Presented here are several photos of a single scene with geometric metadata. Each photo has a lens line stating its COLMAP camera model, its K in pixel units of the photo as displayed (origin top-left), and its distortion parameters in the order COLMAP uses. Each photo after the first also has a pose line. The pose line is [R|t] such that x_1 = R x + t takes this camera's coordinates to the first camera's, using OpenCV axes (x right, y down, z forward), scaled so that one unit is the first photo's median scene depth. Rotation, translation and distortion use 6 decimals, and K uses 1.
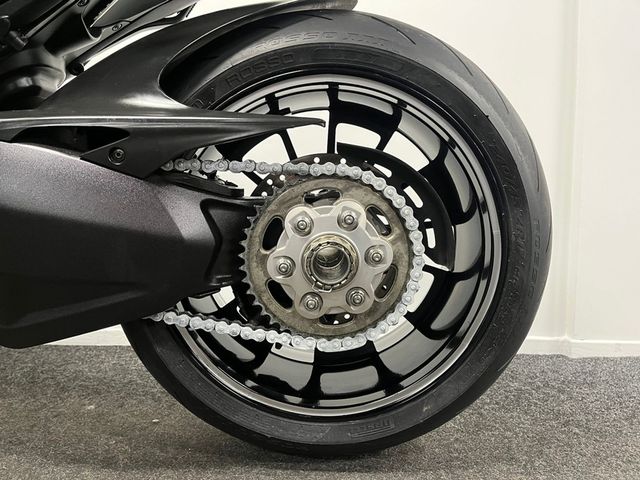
lens RADIAL K [[513.0, 0, 320.0], [0, 513.0, 240.0], [0, 0, 1]] dist [0.034489, 0.001976]
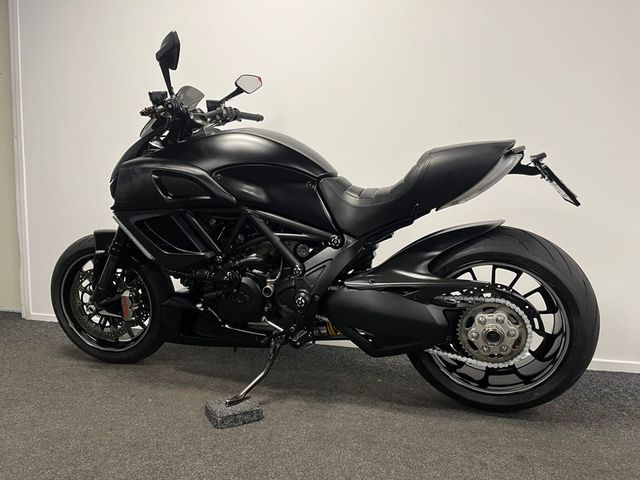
lens RADIAL K [[513.0, 0, 320.0], [0, 513.0, 240.0], [0, 0, 1]] dist [0.034489, 0.001976]
pose [[0.955717, -0.001276, -0.294286, -0.048146], [0.013067, 0.999188, 0.038104, -0.537545], [0.293999, -0.040262, 0.954958, -1.709446]]
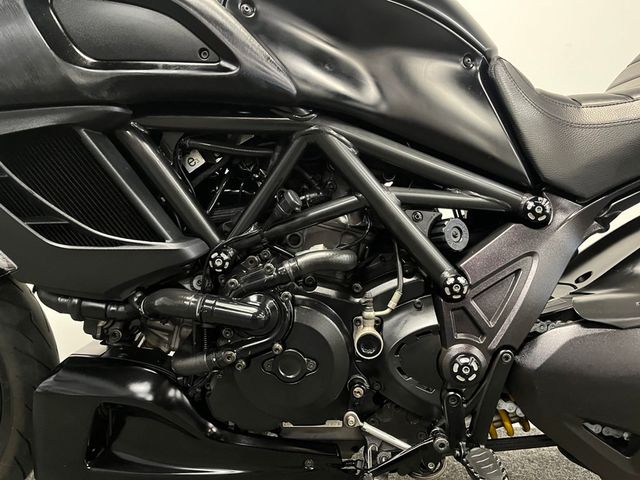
lens RADIAL K [[513.0, 0, 320.0], [0, 513.0, 240.0], [0, 0, 1]] dist [0.034489, 0.001976]
pose [[0.999832, -0.018063, 0.003123, -1.262605], [0.018107, 0.999730, -0.014568, -0.347775], [-0.002859, 0.014622, 0.999889, -0.143461]]
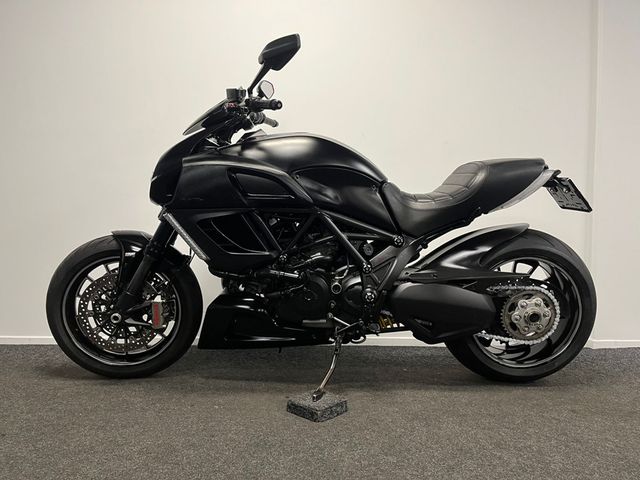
lens RADIAL K [[513.0, 0, 320.0], [0, 513.0, 240.0], [0, 0, 1]] dist [0.034489, 0.001976]
pose [[0.997834, -0.006590, 0.065447, -1.451905], [0.006341, 0.999972, 0.004023, -0.440629], [-0.065472, -0.003599, 0.997848, -2.050521]]
